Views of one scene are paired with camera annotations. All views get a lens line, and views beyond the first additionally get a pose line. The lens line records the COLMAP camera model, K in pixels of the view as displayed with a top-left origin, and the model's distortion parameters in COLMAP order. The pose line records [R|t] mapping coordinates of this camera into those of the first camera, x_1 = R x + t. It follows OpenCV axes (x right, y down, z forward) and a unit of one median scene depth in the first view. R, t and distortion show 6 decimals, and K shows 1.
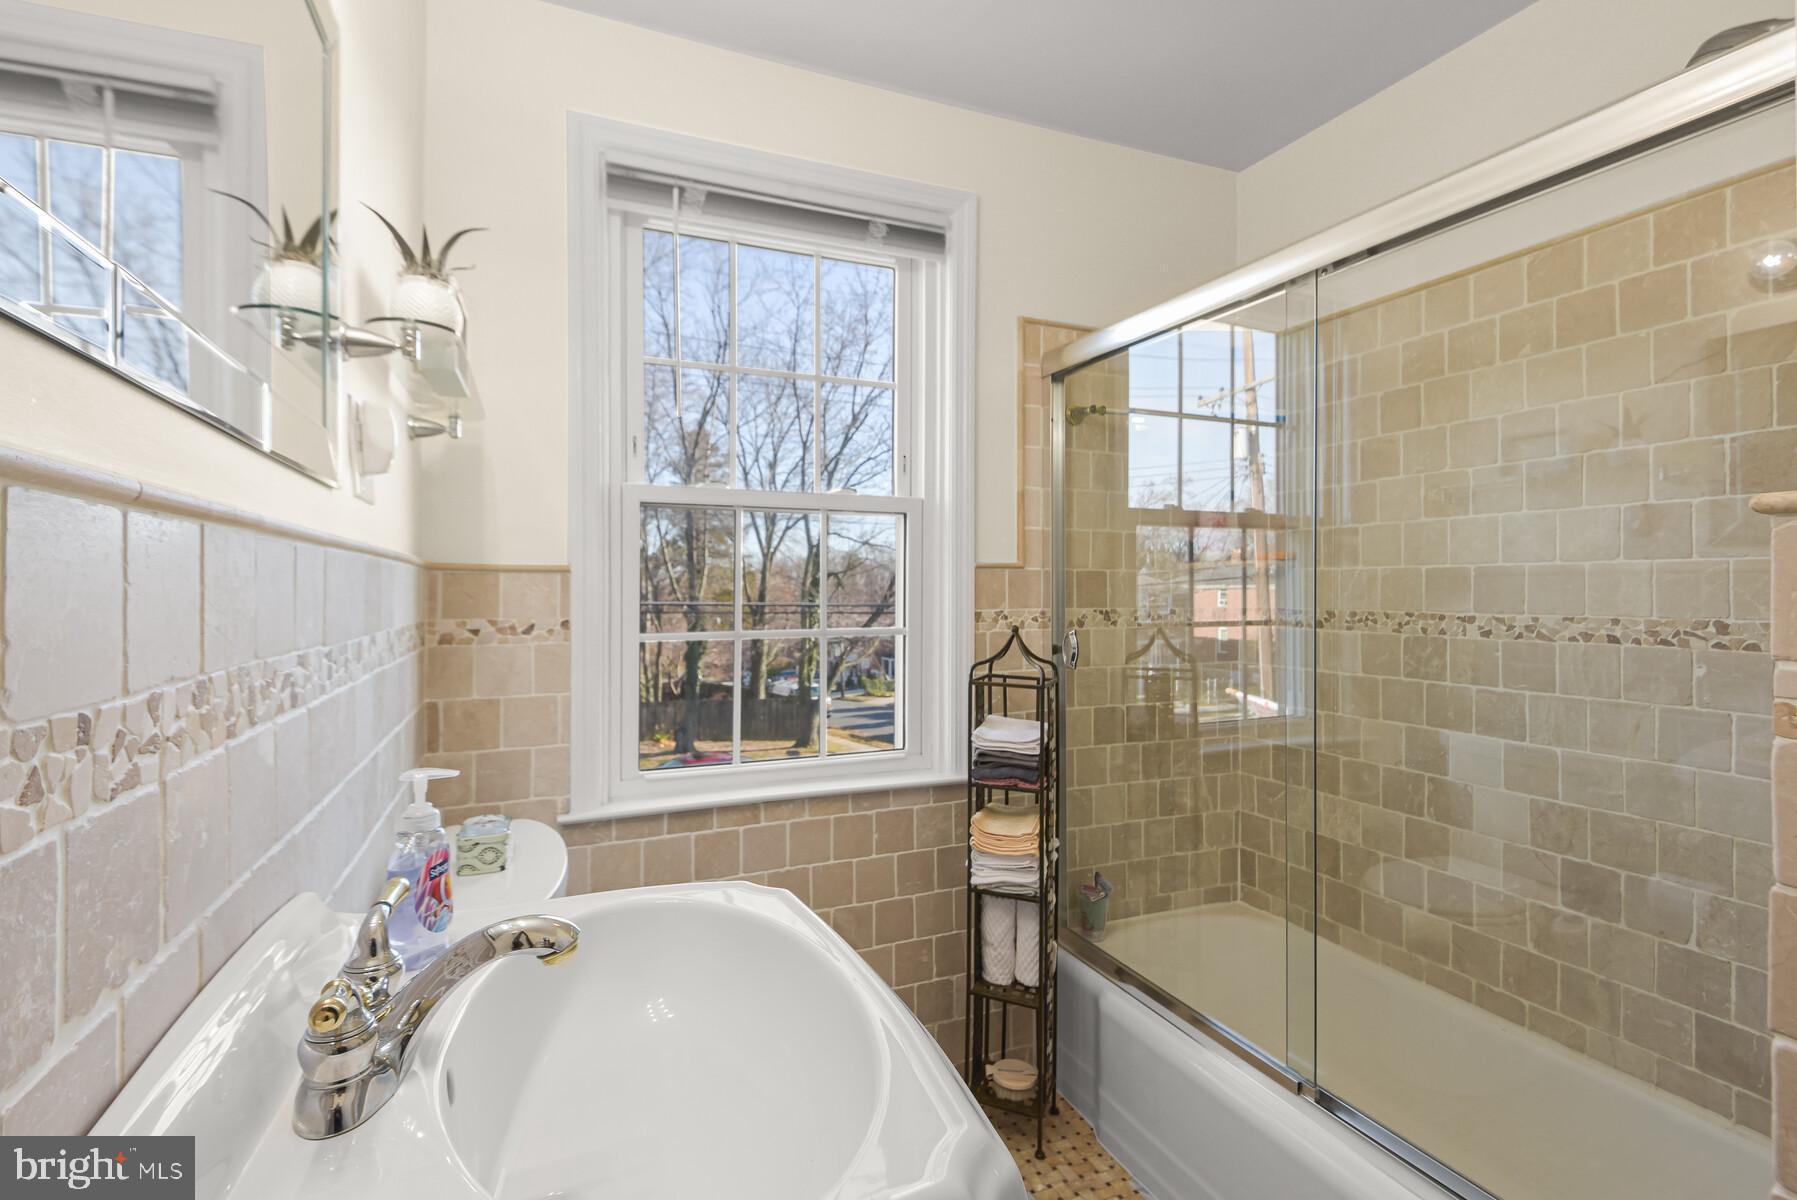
lens RADIAL K [[817.1, 0, 894.5], [0, 817.1, 595.9], [0, 0, 1]] dist [0.022448, -0.013334]
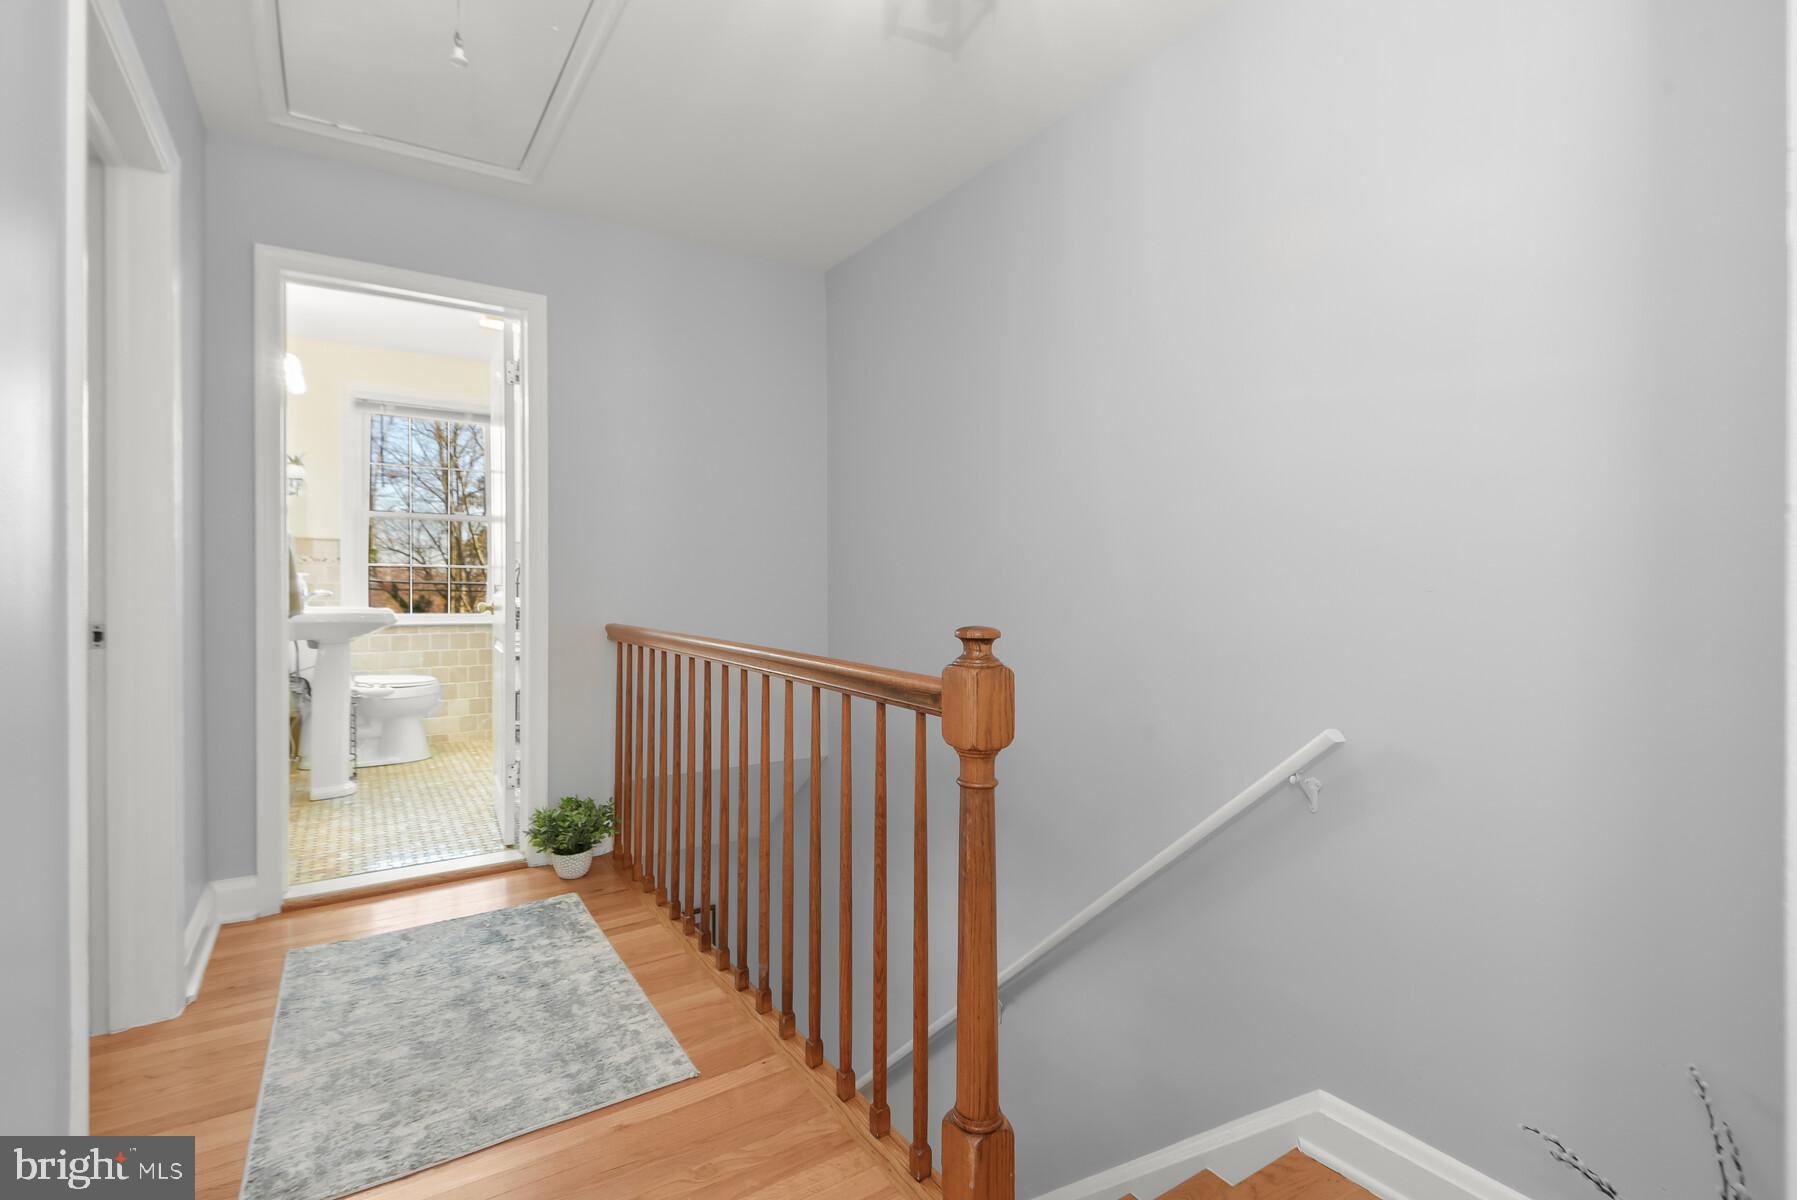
lens RADIAL K [[817.1, 0, 898.1], [0, 817.1, 590.5], [0, 0, 1]] dist [0.022448, -0.013334]
pose [[0.983065, 0.004718, 0.183196, 0.964960], [-0.005996, 0.999961, 0.006424, 0.111109], [-0.183159, -0.007414, 0.983055, -2.124306]]
